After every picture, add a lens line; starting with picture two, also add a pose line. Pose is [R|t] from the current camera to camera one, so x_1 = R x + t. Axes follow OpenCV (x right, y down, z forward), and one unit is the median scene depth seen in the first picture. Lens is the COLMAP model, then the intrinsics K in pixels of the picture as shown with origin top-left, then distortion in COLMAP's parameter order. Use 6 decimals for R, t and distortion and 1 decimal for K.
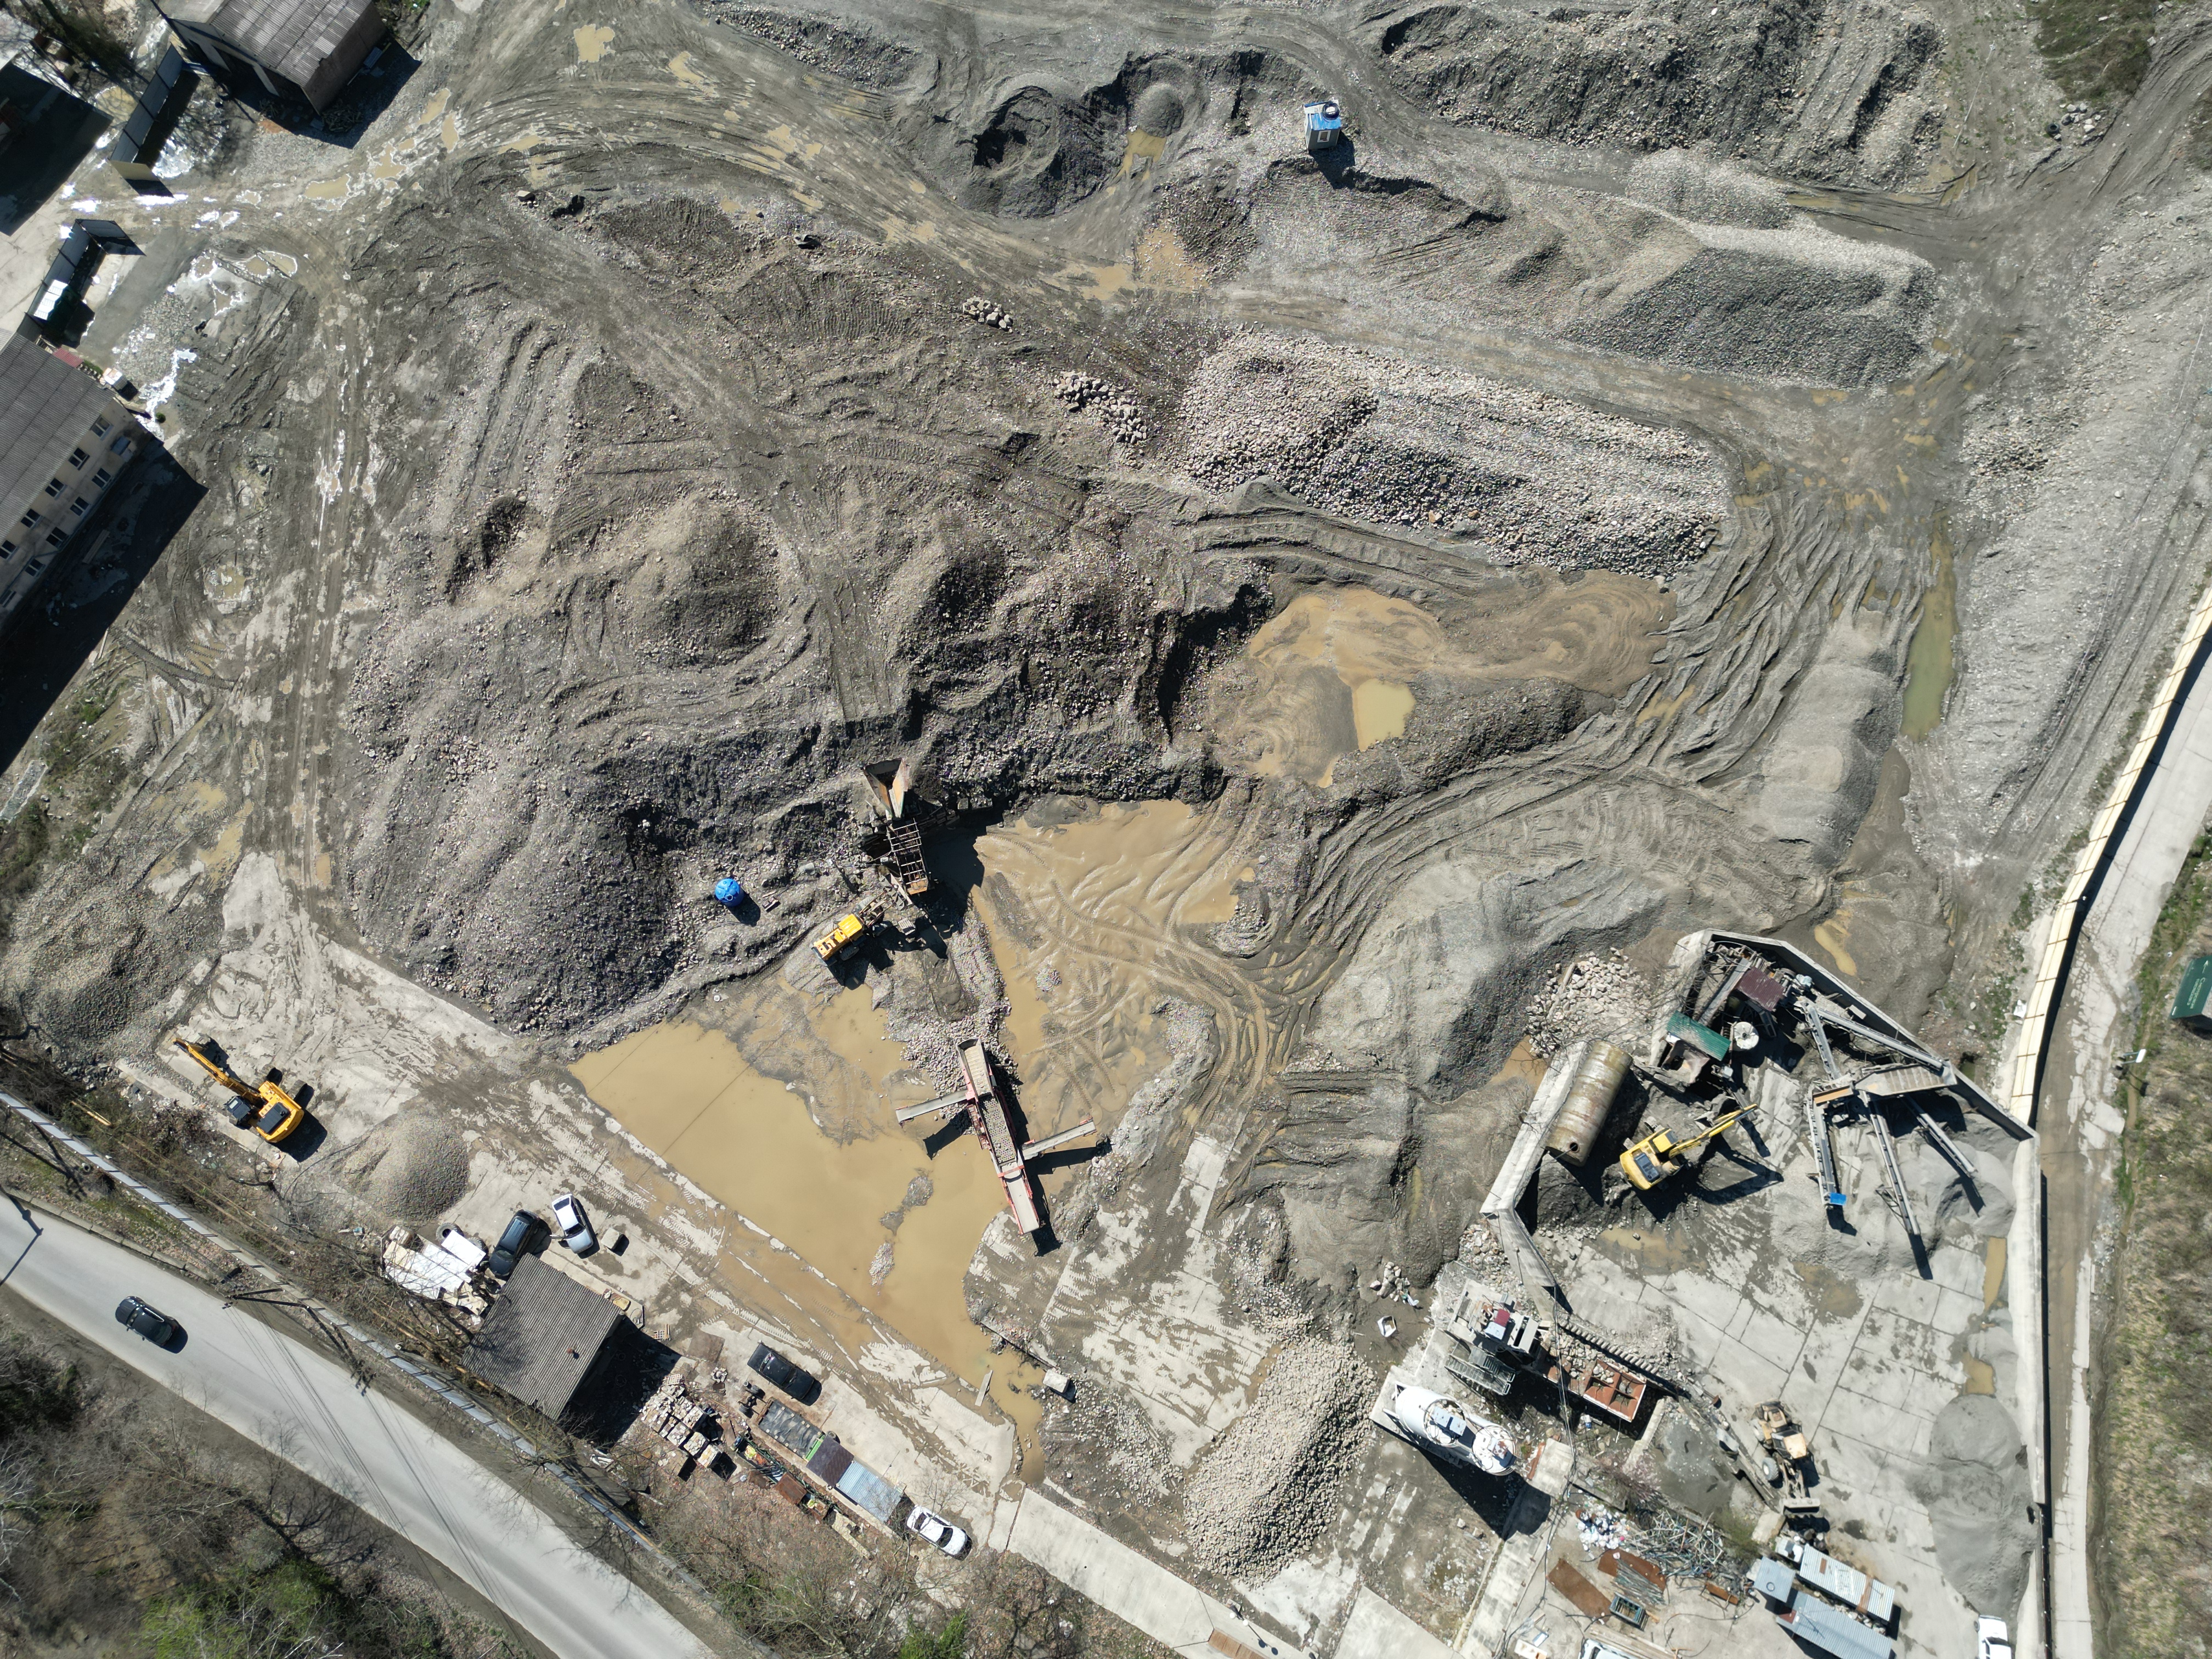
lens RADIAL K [[1542.0, 0, 1090.1], [0, 1542.0, 826.3], [0, 0, 1]] dist [0.075074, -0.065786]
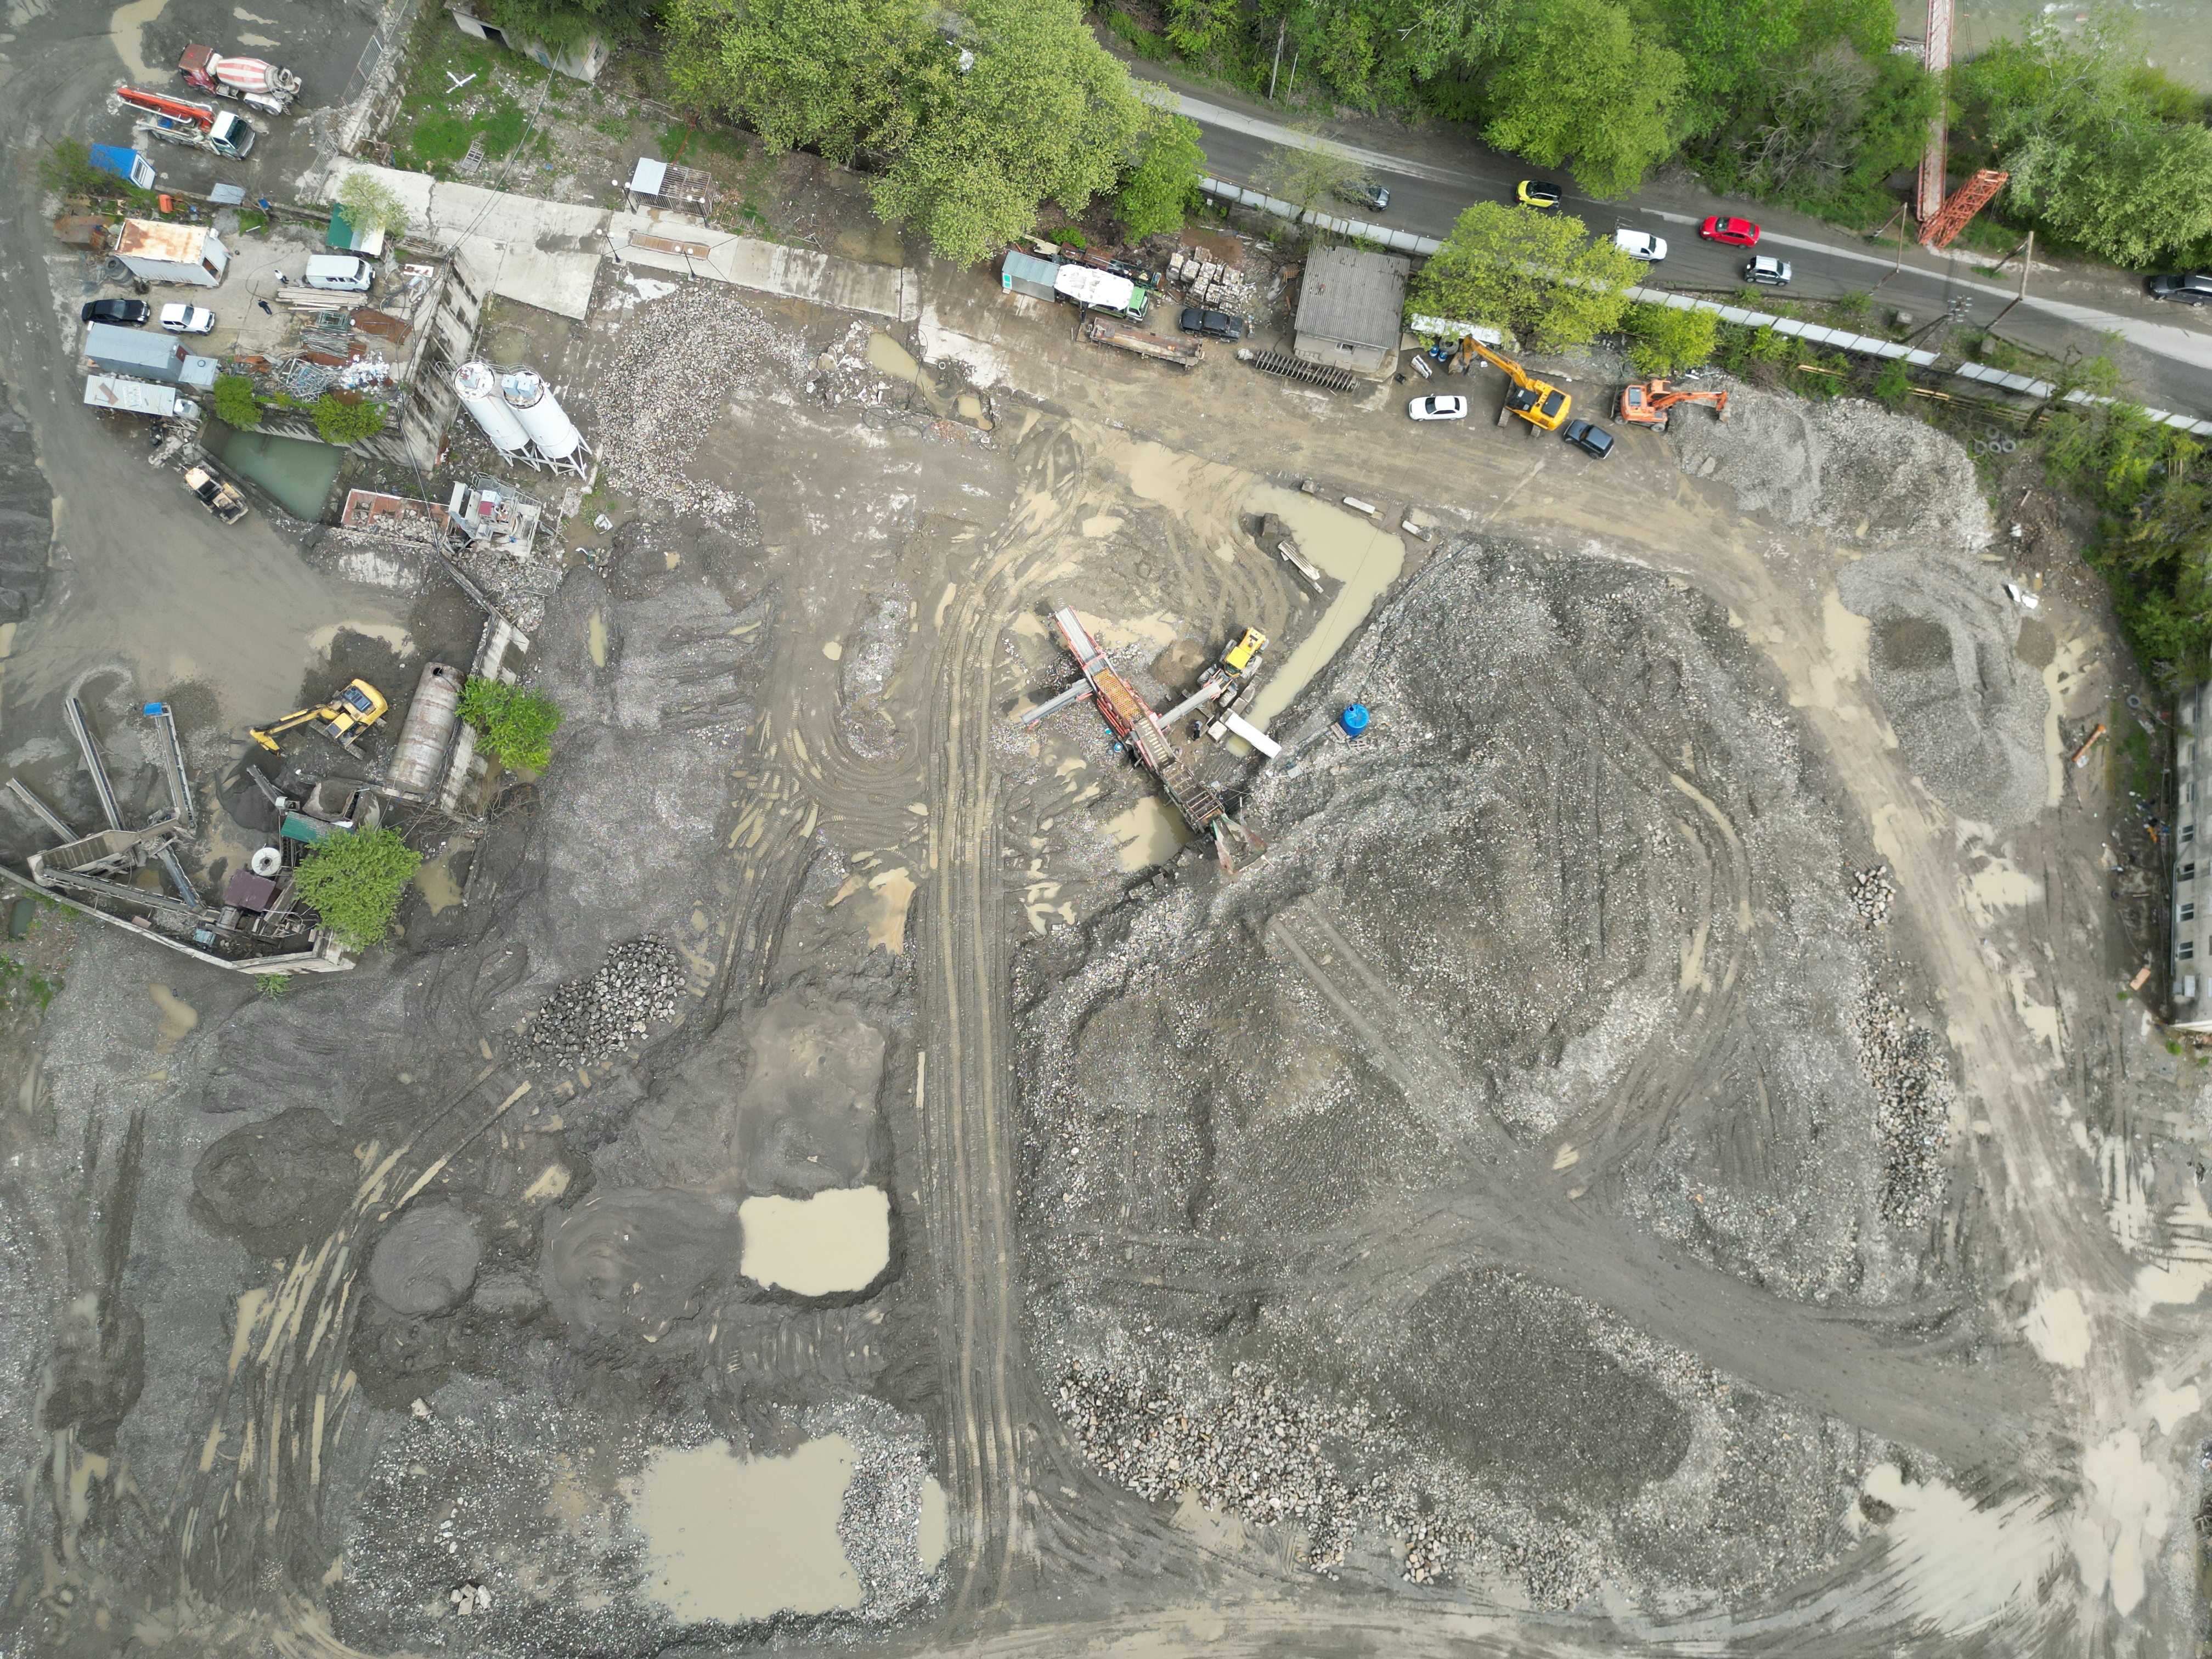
lens RADIAL K [[1542.0, 0, 1098.2], [0, 1542.0, 825.9], [0, 0, 1]] dist [0.075074, -0.065786]
pose [[-0.952681, 0.275107, -0.129287, 0.063867], [-0.303734, -0.844710, 0.440694, -0.396432], [0.012028, 0.459109, 0.888298, 0.169706]]
